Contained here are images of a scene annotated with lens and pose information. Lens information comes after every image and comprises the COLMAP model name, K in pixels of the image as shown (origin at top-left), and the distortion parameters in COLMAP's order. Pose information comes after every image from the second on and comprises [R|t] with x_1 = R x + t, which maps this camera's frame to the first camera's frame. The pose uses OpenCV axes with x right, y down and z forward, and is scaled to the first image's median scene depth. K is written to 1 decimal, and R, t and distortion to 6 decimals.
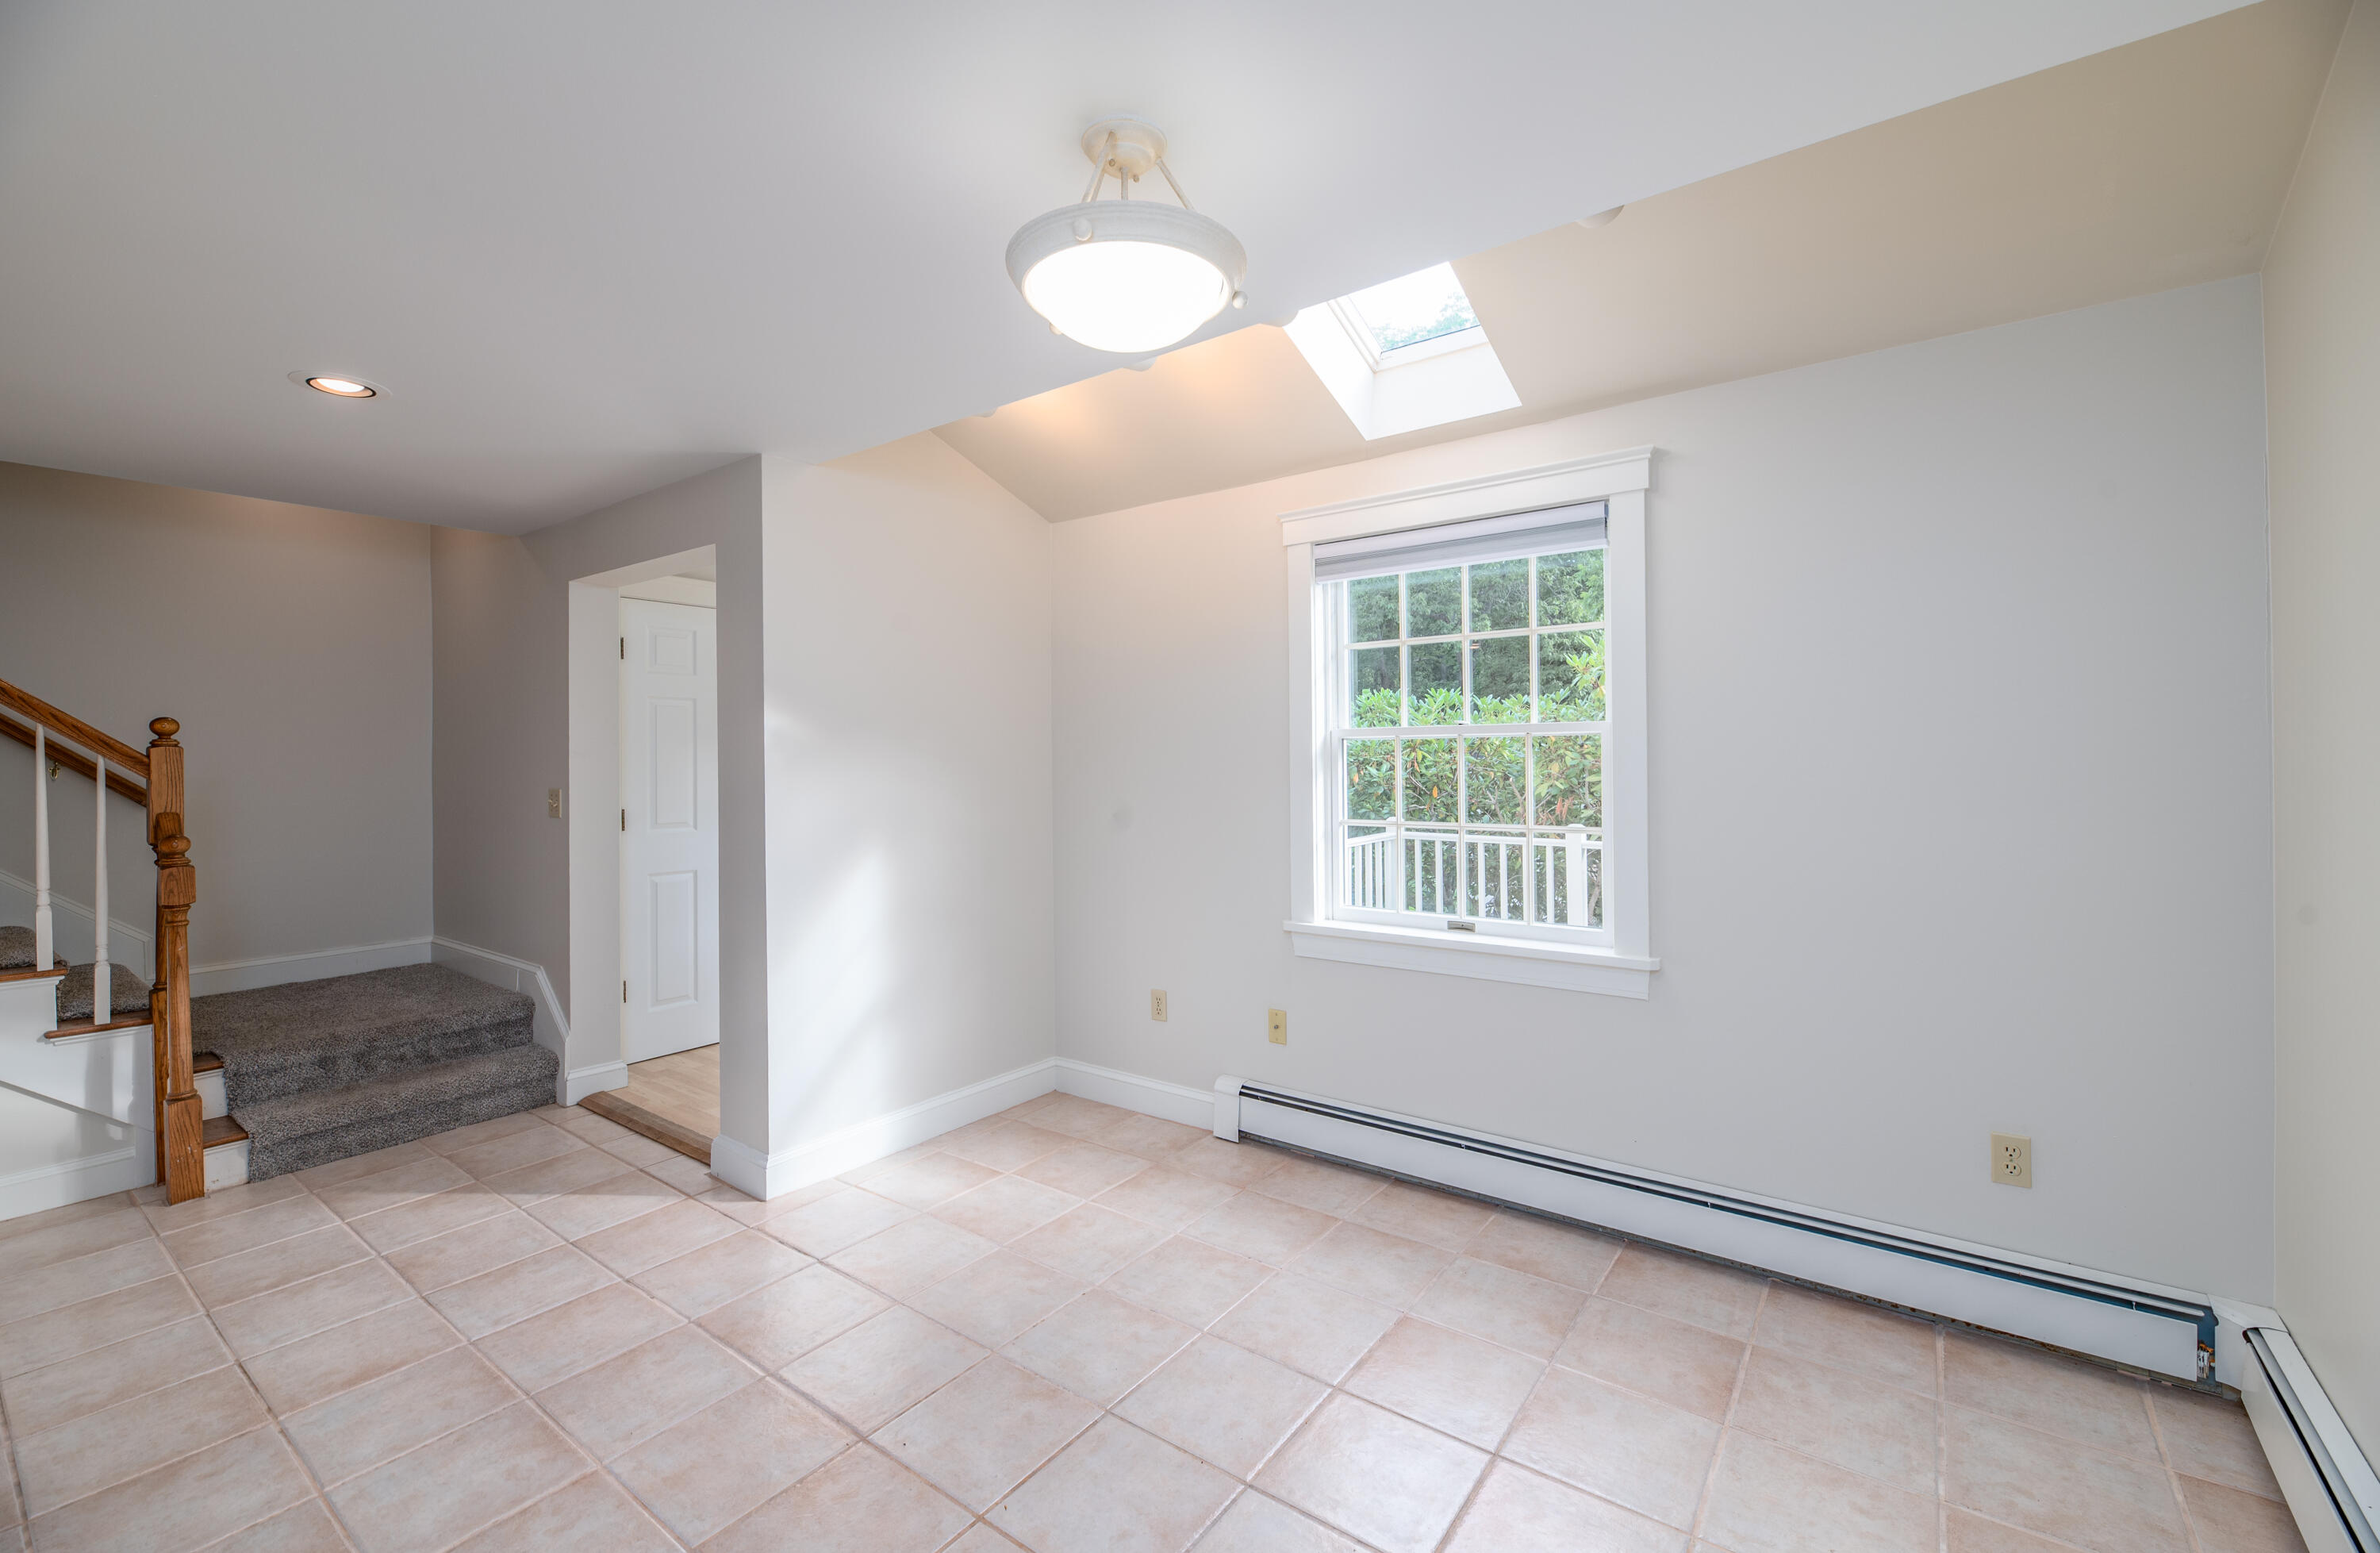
lens RADIAL K [[992.5, 0, 1184.5], [0, 992.5, 754.0], [0, 0, 1]] dist [0.003215, -0.003226]
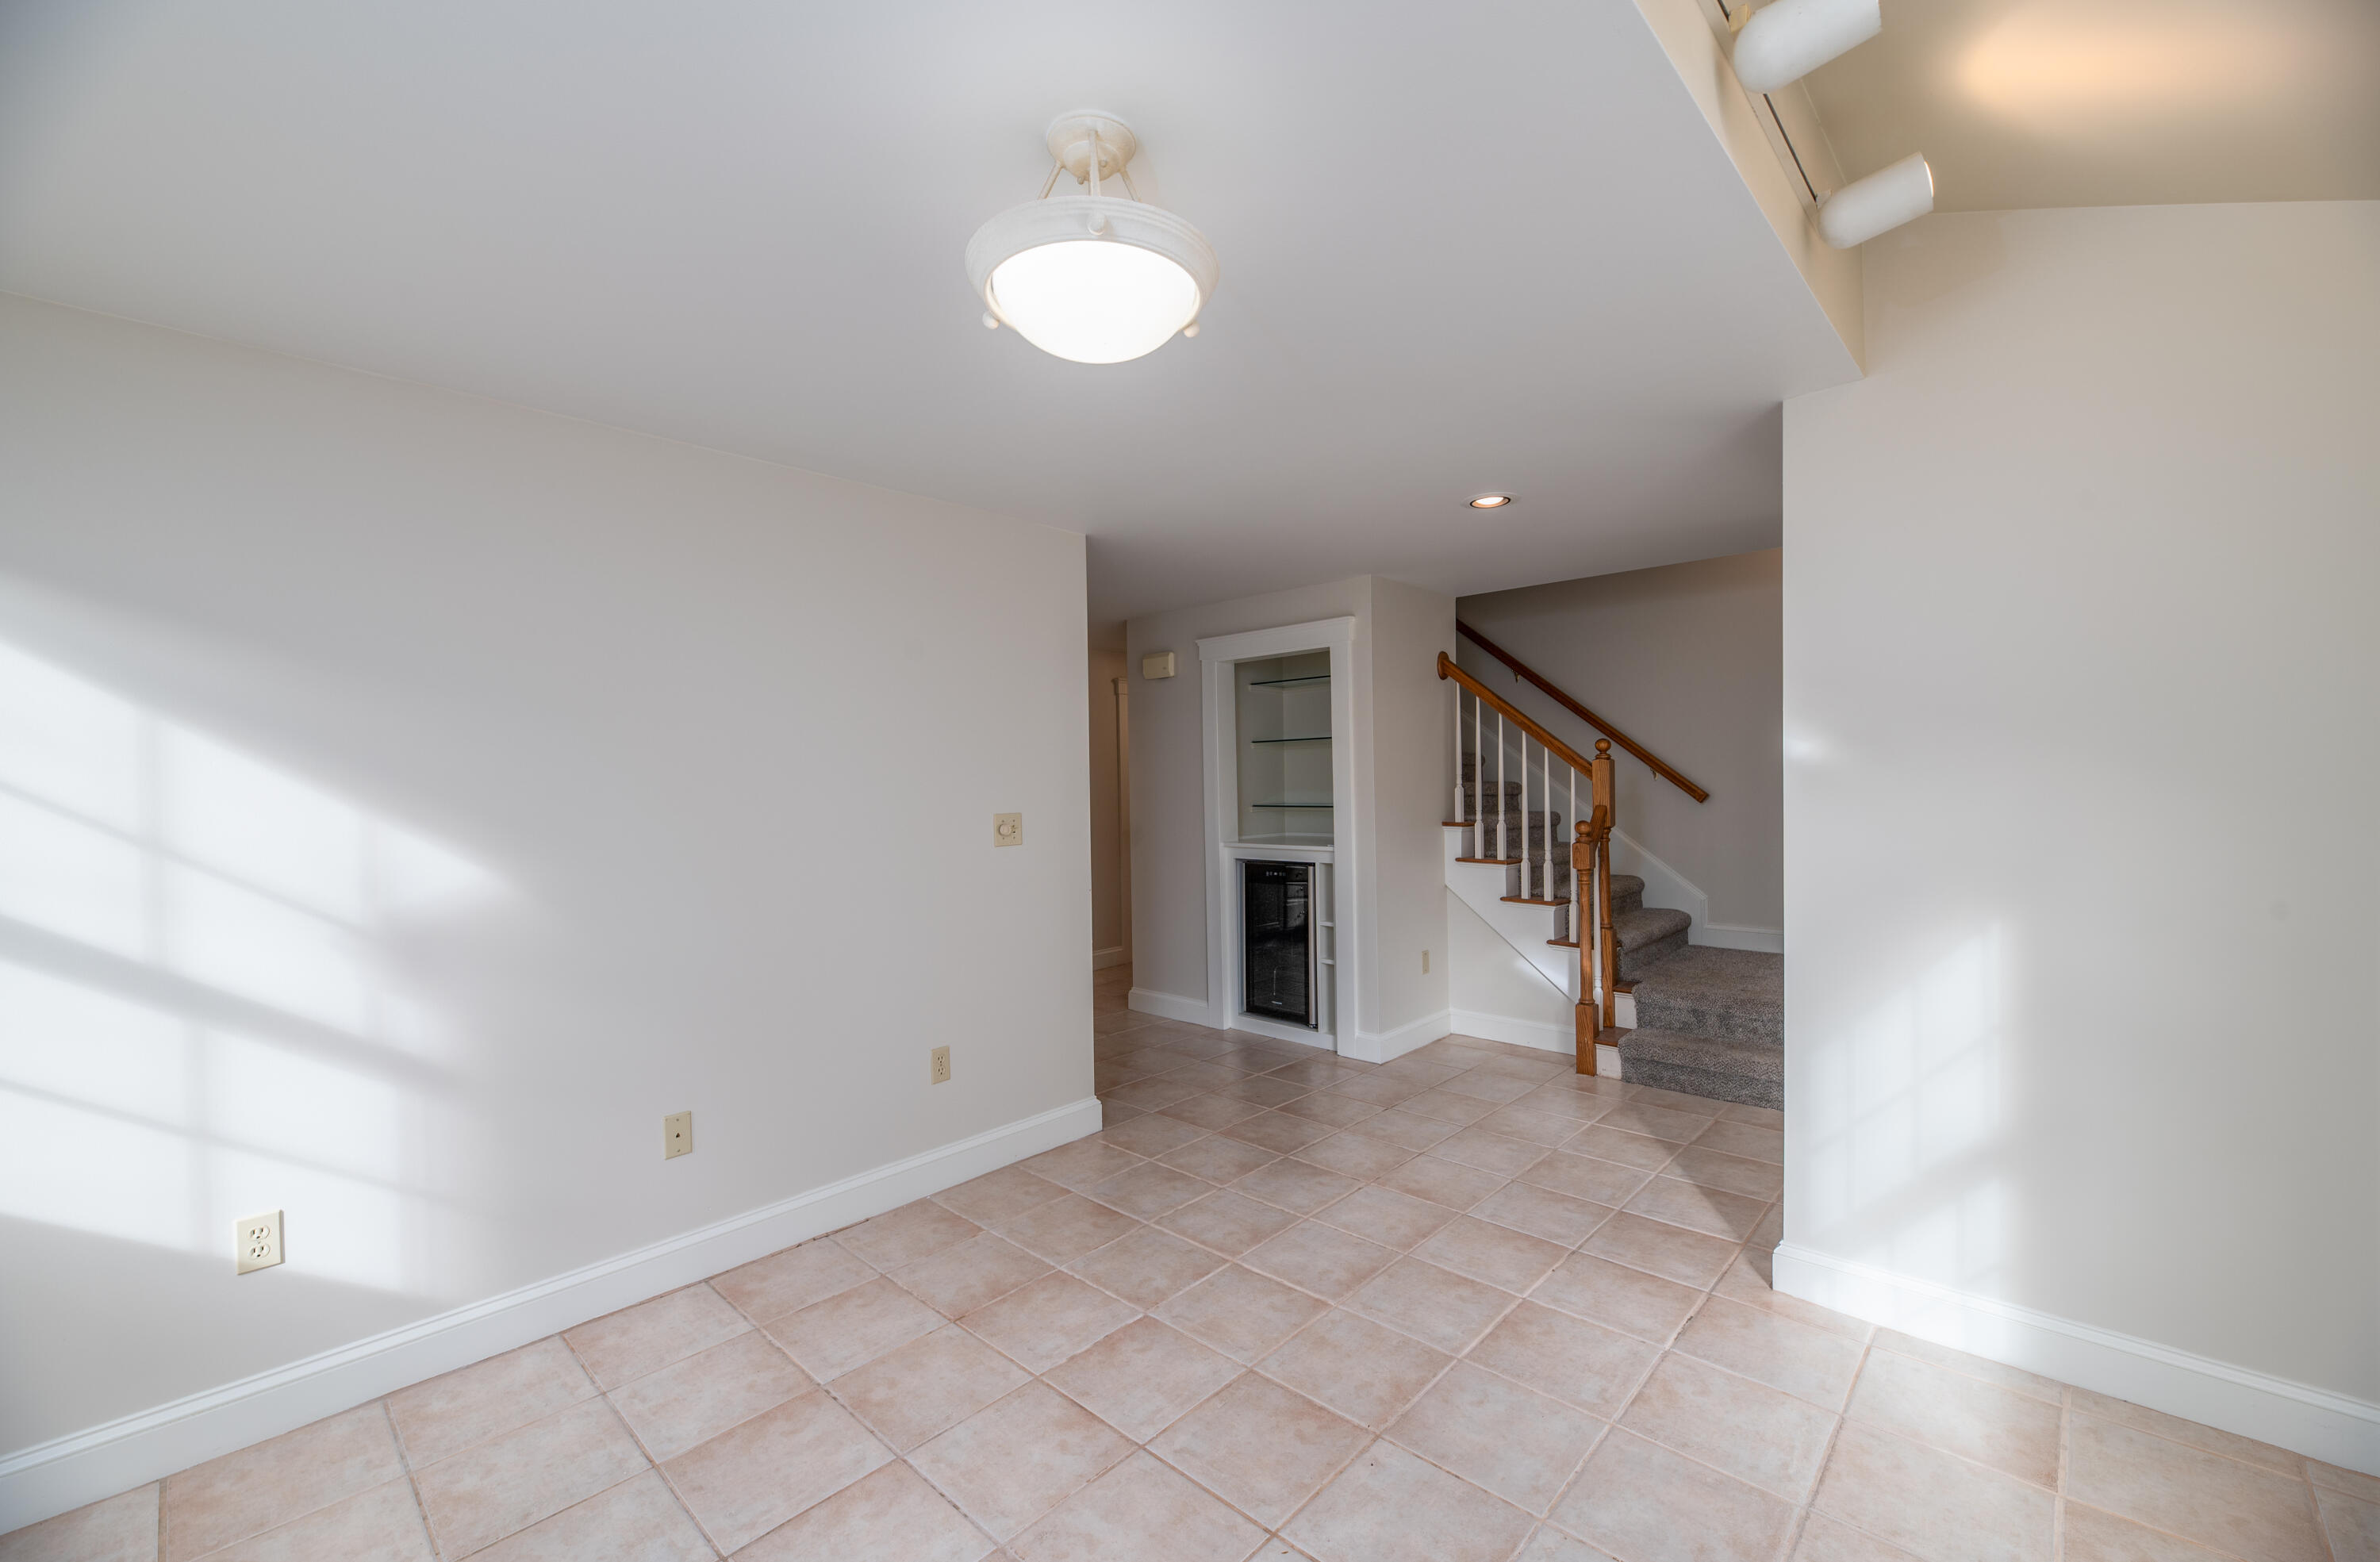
lens RADIAL K [[971.3, 0, 1208.6], [0, 971.3, 785.0], [0, 0, 1]] dist [-0.001352, -0.001231]
pose [[-0.105068, 0.021262, -0.994238, 0.444881], [0.017110, 0.999662, 0.019570, -0.007075], [0.994318, -0.014955, -0.105397, 0.610907]]
